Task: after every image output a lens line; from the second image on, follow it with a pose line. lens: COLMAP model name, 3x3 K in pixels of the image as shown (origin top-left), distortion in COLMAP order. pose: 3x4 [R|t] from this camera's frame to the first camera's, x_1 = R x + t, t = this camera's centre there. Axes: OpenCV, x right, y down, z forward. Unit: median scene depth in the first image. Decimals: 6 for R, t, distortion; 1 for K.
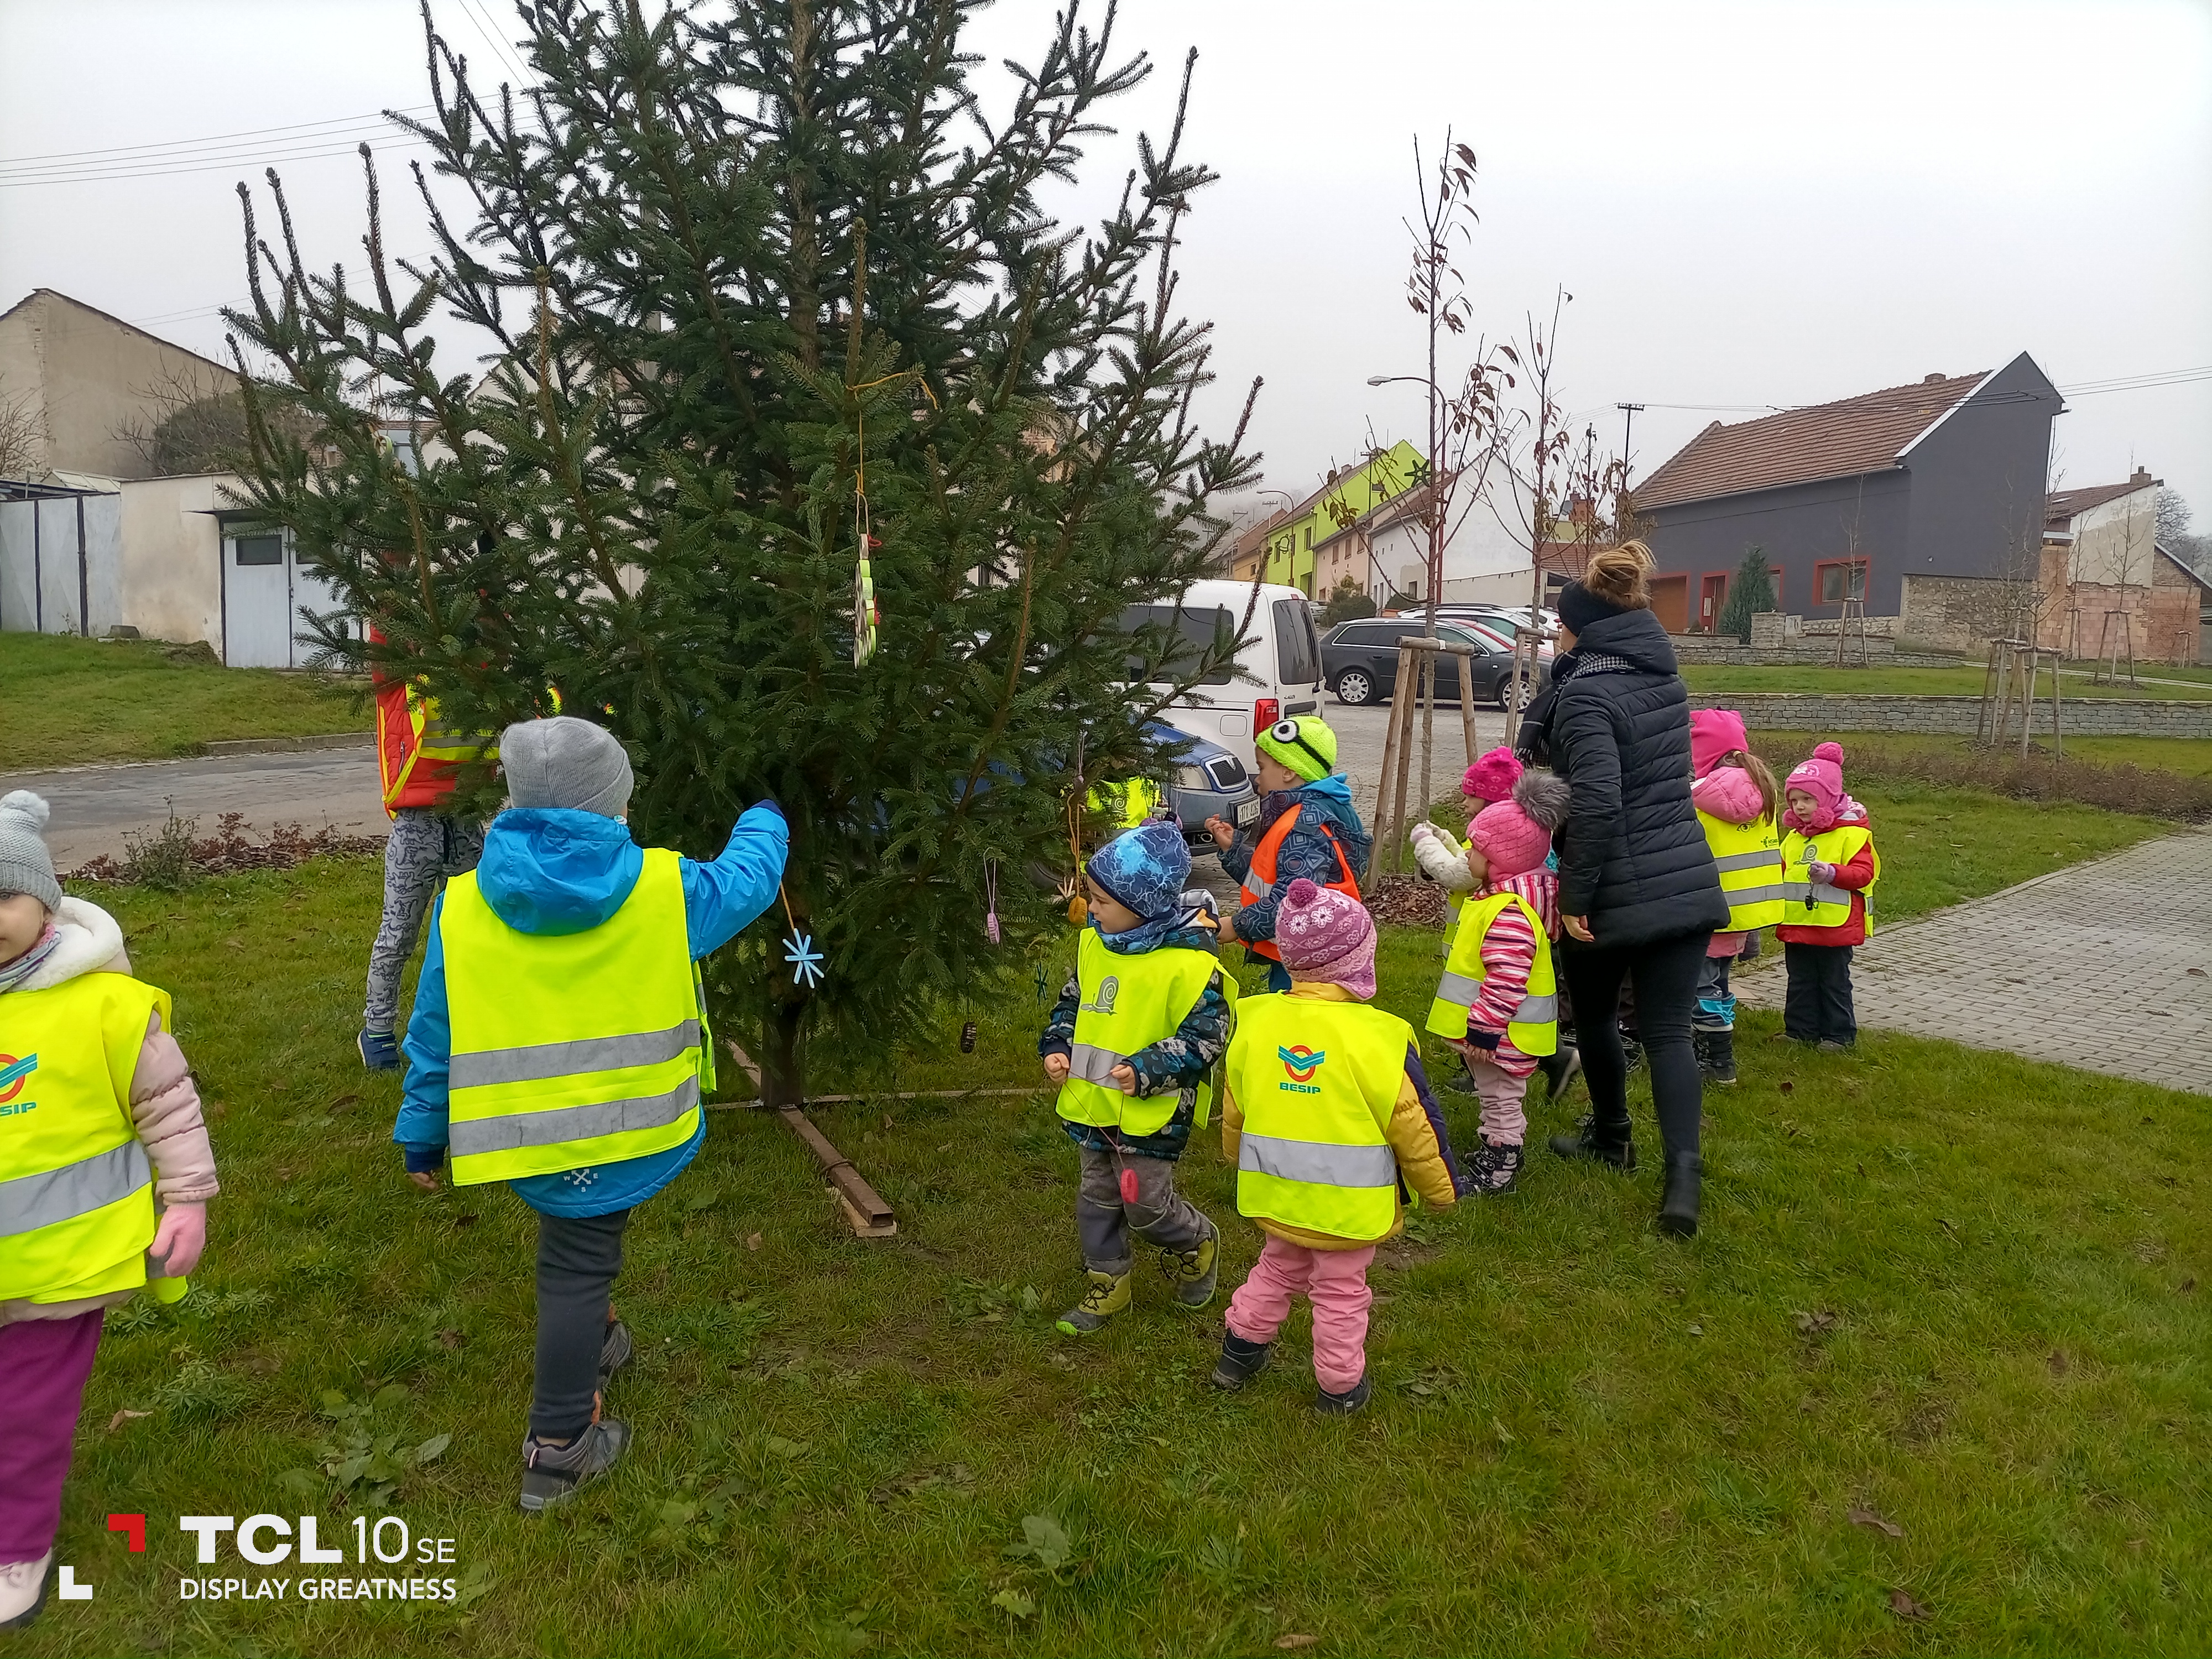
lens RADIAL K [[1603.8, 0, 1093.6], [0, 1603.8, 853.8], [0, 0, 1]] dist [0.086517, -0.117824]
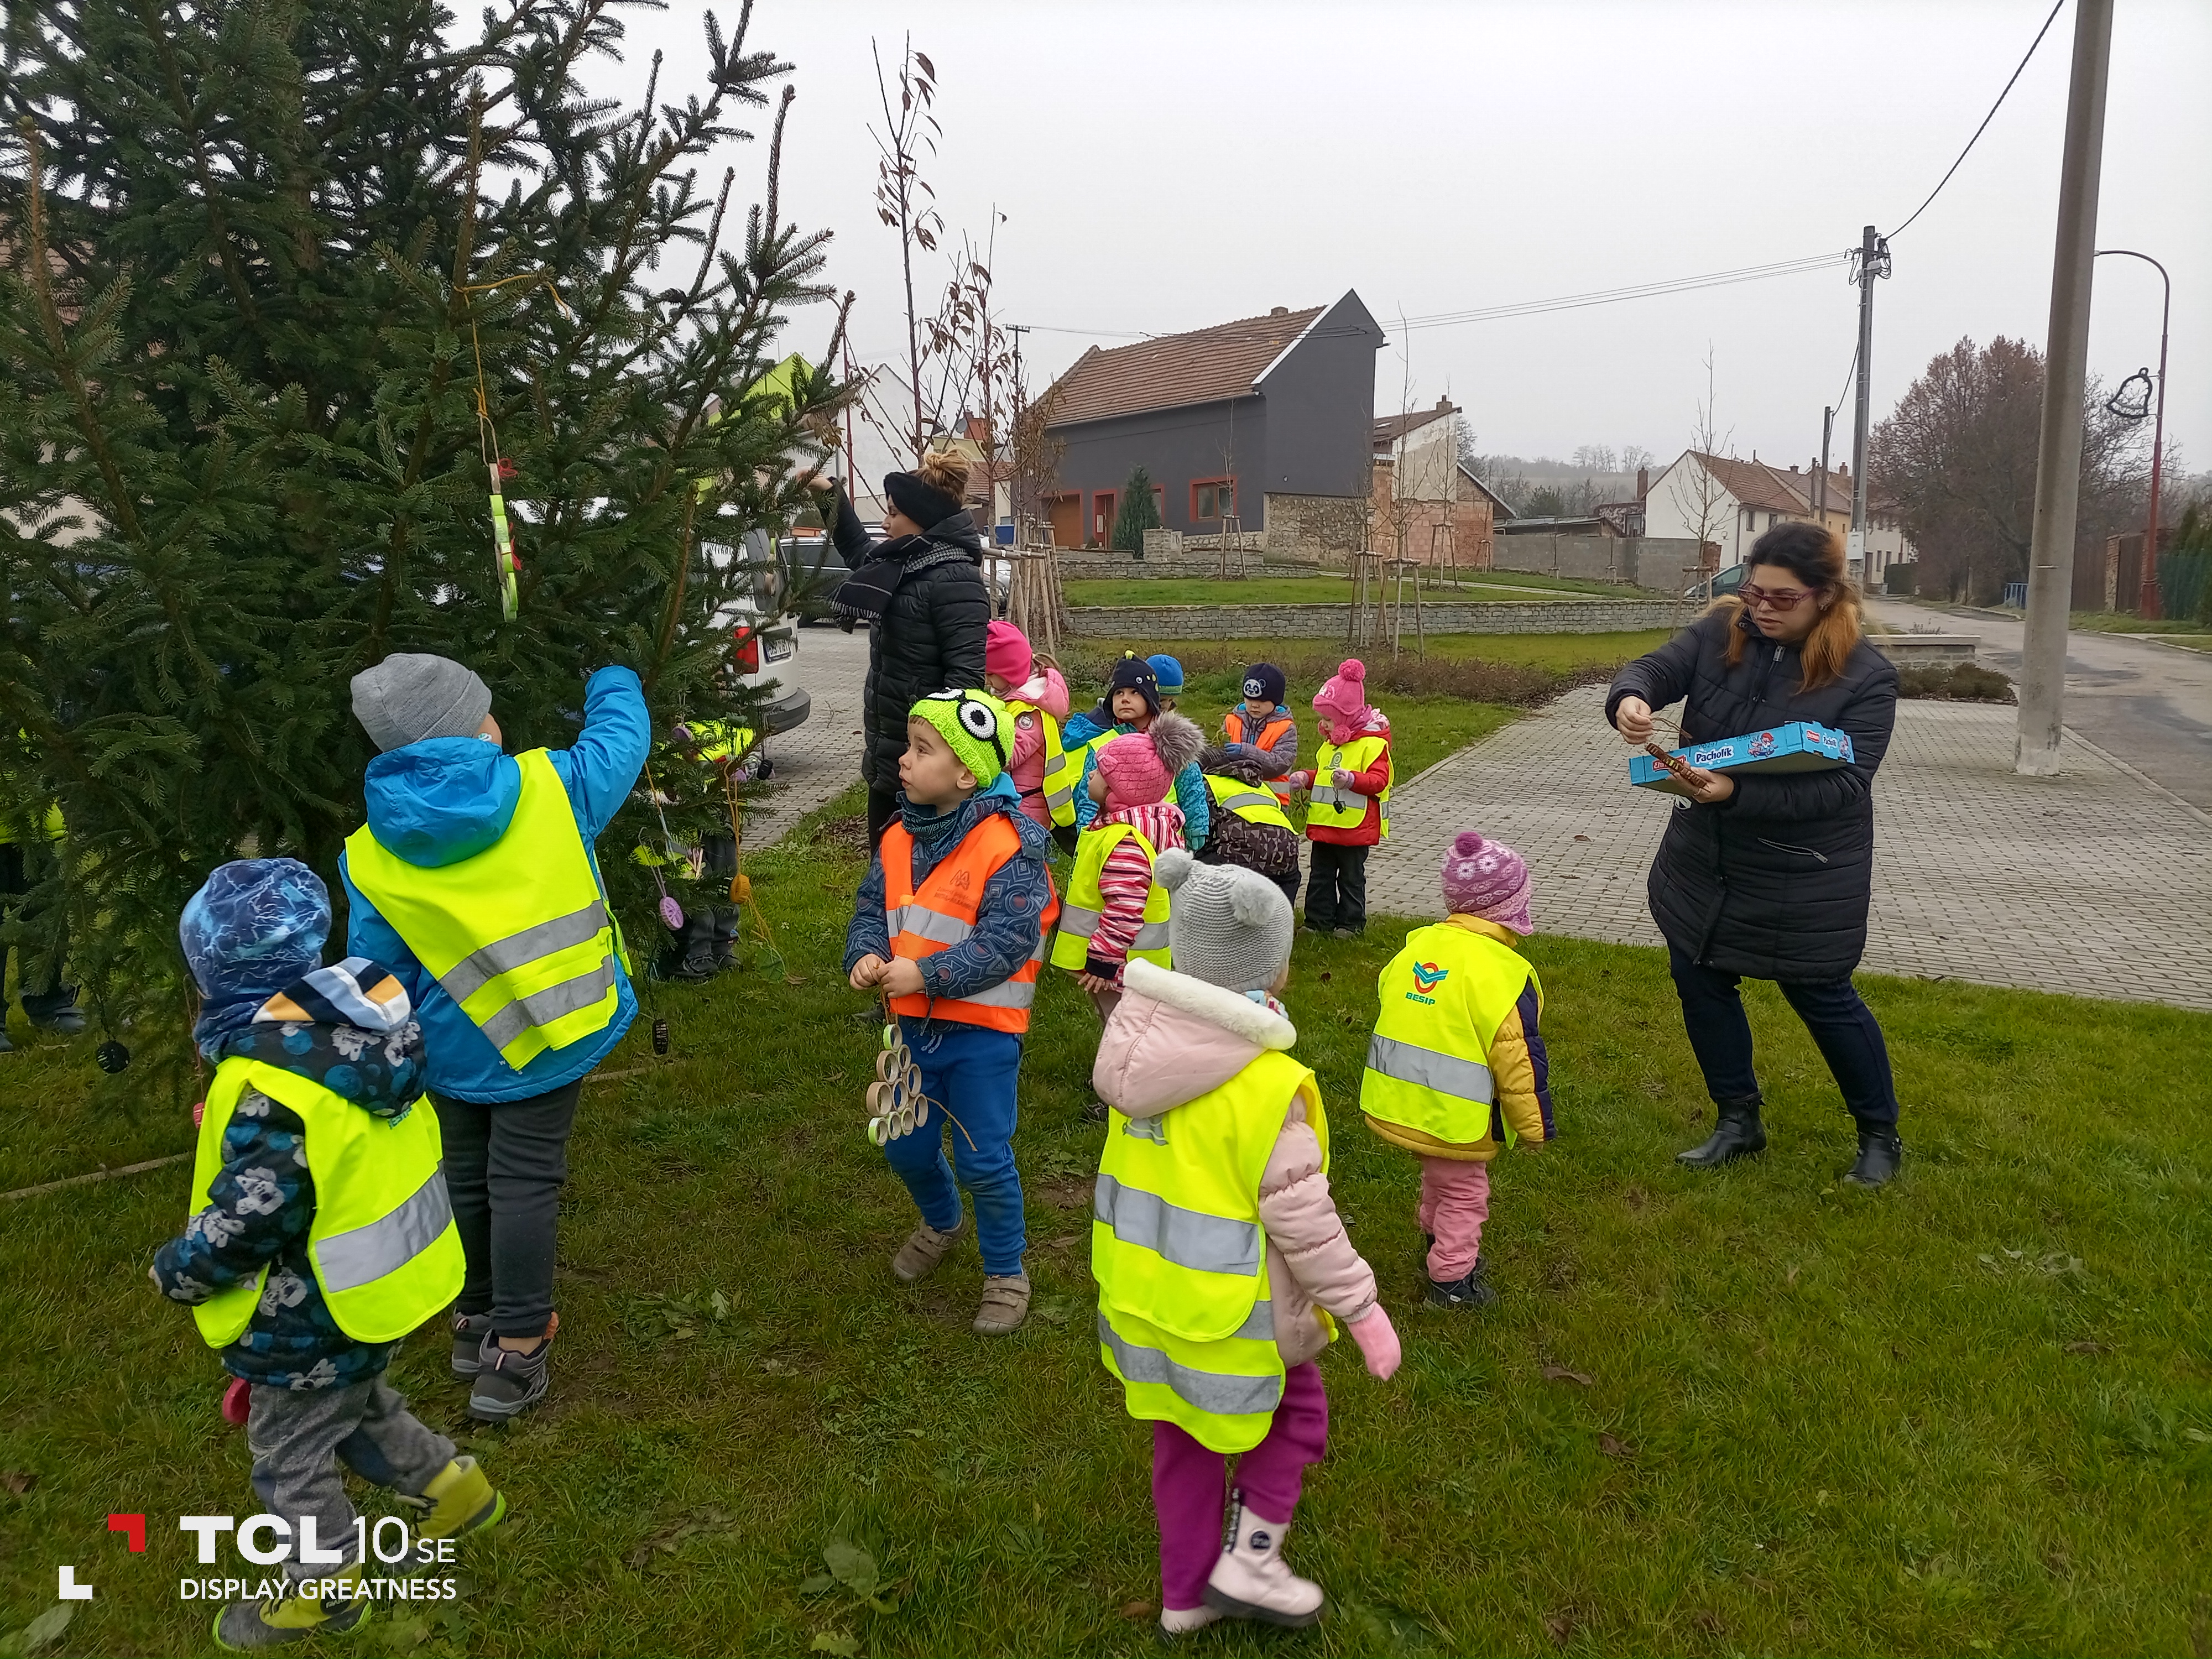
lens RADIAL K [[1597.9, 0, 1086.2], [0, 1597.9, 868.1], [0, 0, 1]] dist [0.090753, -0.150331]
pose [[0.936447, -0.083373, 0.340759, -0.052391], [0.063106, 0.995538, 0.070153, -0.009291], [-0.345087, -0.044190, 0.937530, 0.029091]]
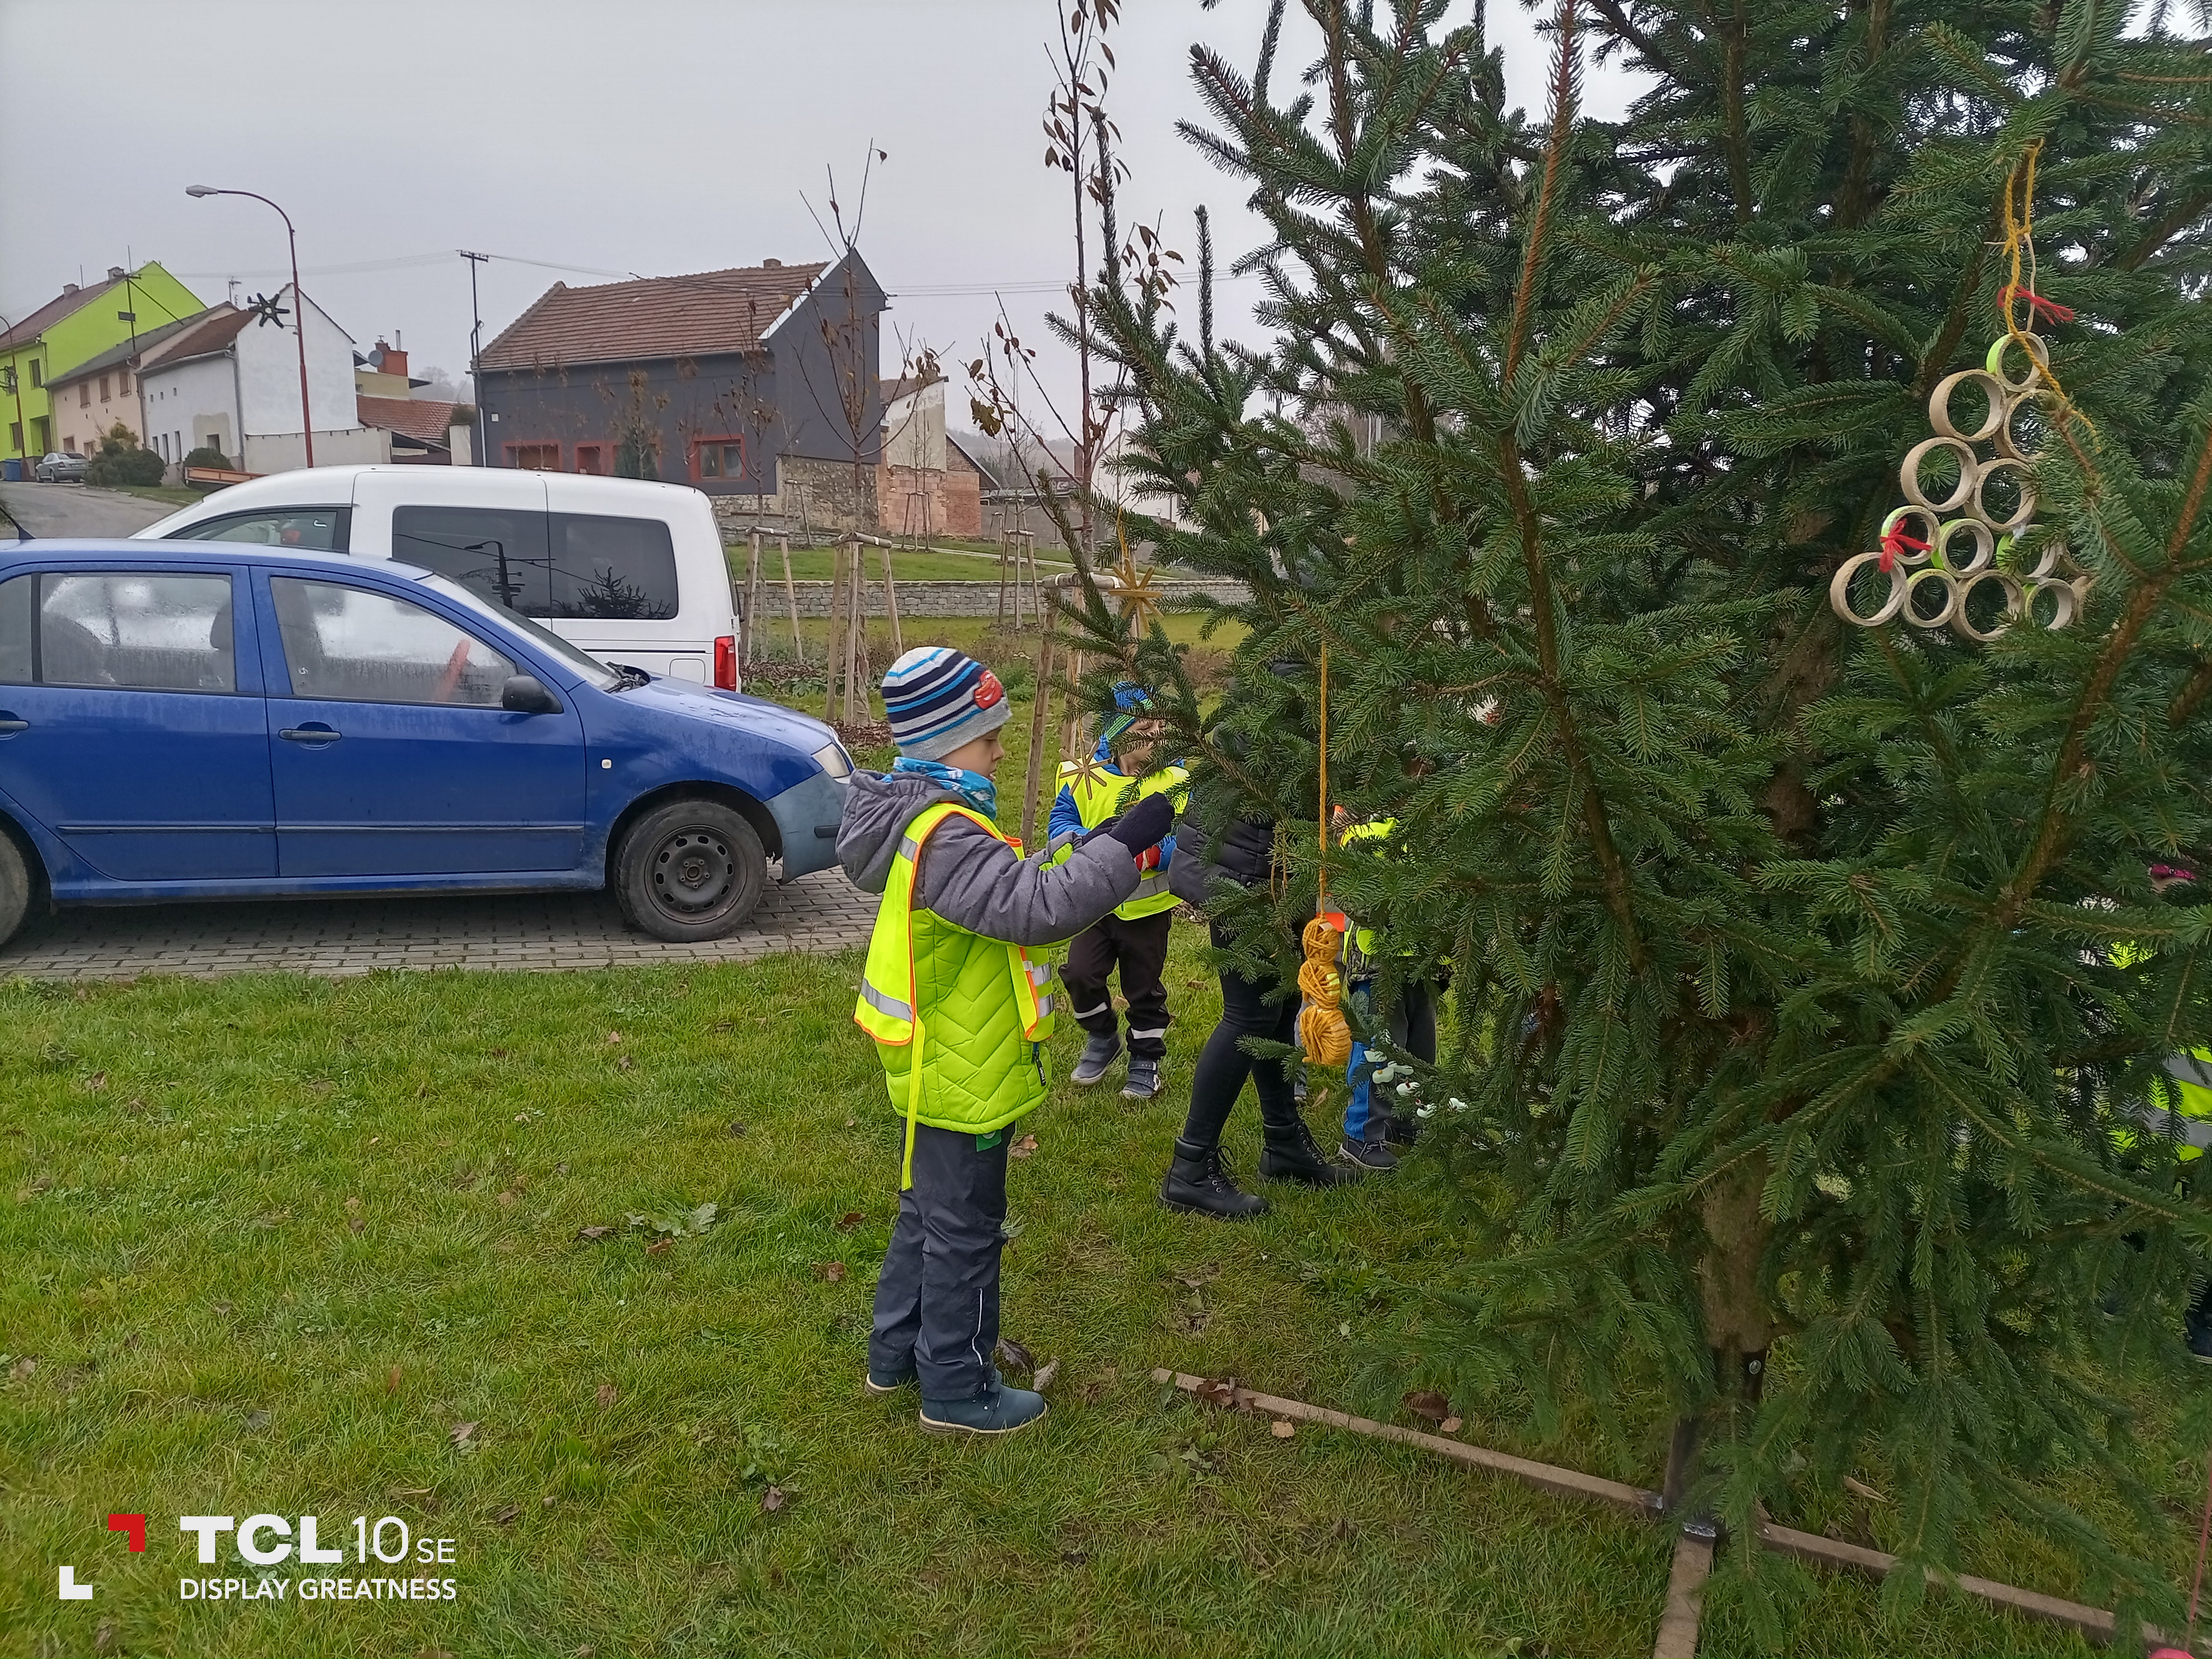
lens RADIAL K [[1603.8, 0, 1093.6], [0, 1603.8, 853.8], [0, 0, 1]] dist [0.086517, -0.117824]
pose [[0.745203, -0.131915, 0.653659, -0.358525], [0.077356, 0.990721, 0.111748, -0.083403], [-0.662335, -0.032711, 0.748493, 0.363484]]
